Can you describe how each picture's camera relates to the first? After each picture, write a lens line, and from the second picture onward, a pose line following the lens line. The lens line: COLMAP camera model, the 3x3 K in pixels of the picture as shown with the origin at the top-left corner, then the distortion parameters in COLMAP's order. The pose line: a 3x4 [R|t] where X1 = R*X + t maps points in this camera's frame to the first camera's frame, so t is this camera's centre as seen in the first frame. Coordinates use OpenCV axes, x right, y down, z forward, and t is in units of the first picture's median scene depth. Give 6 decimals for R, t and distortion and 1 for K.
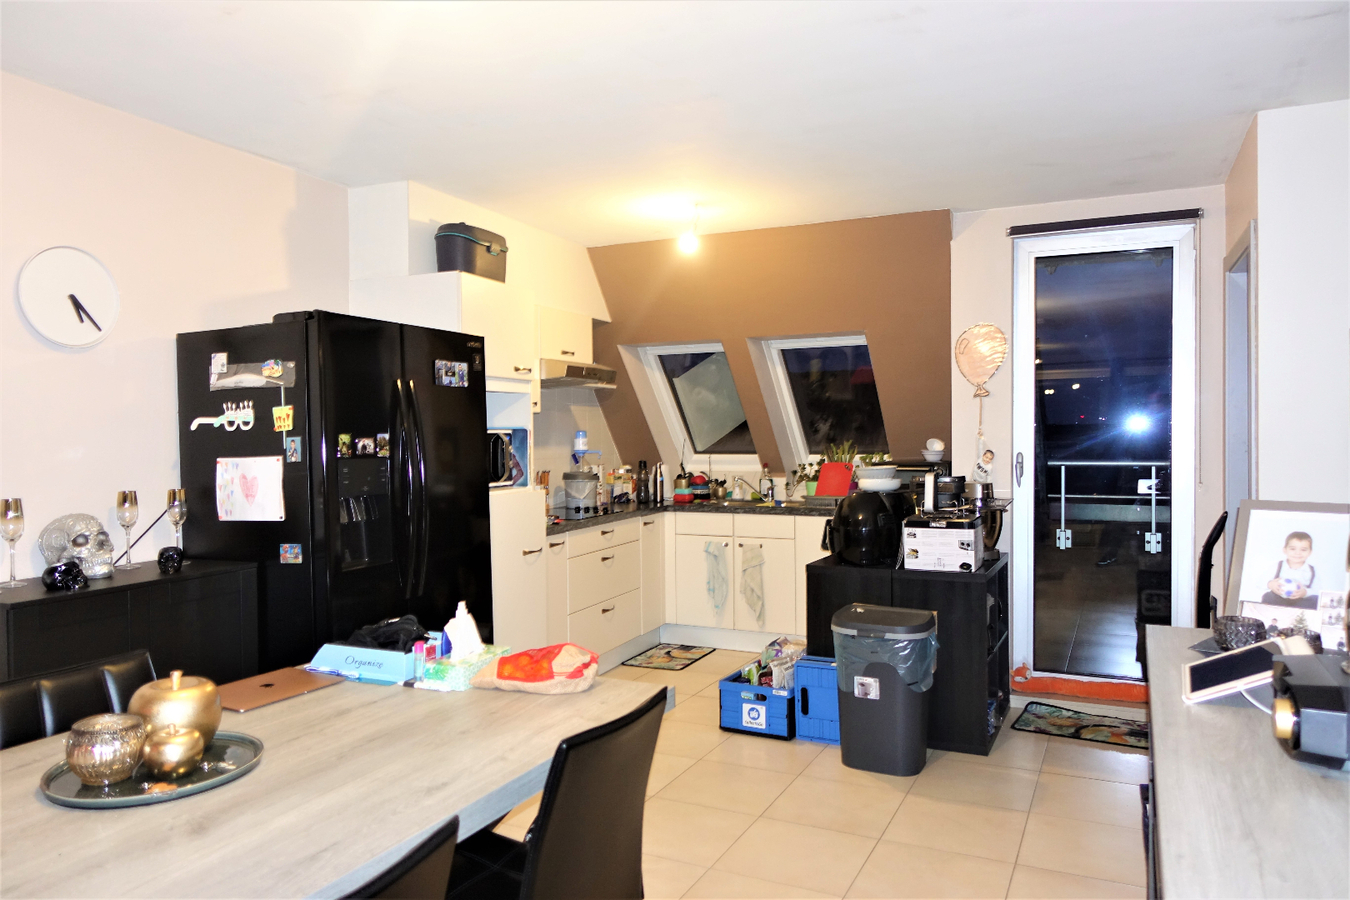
lens RADIAL K [[941.3, 0, 675.0], [0, 941.3, 450.0], [0, 0, 1]] dist [0.022374, -0.000661]
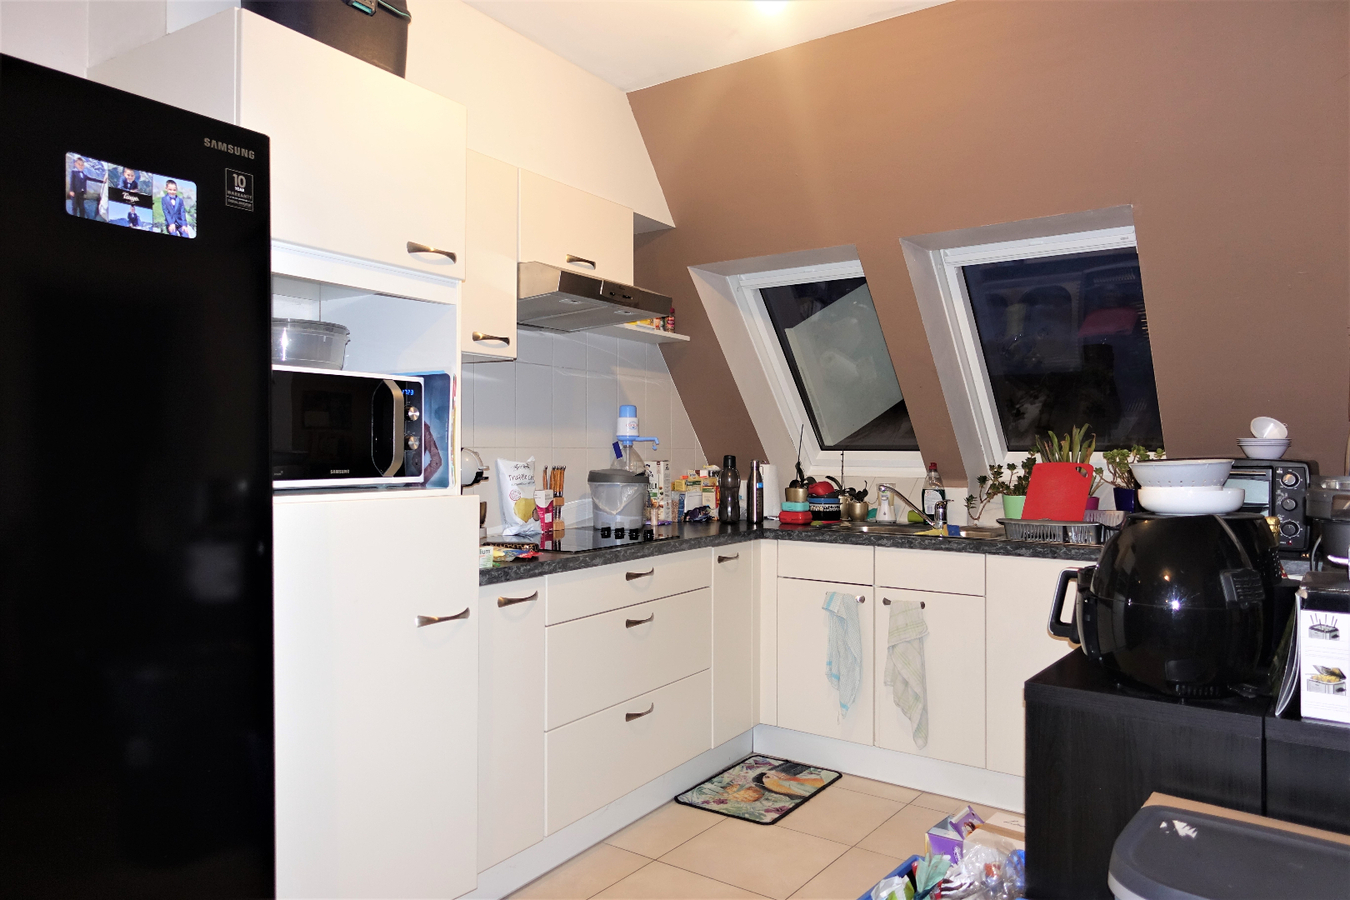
lens RADIAL K [[941.3, 0, 675.0], [0, 941.3, 450.0], [0, 0, 1]] dist [0.022374, -0.000661]
pose [[0.984596, 0.013168, -0.174347, 0.040042], [-0.016236, 0.999737, -0.016179, 0.018675], [0.174088, 0.018761, 0.984551, 0.389712]]
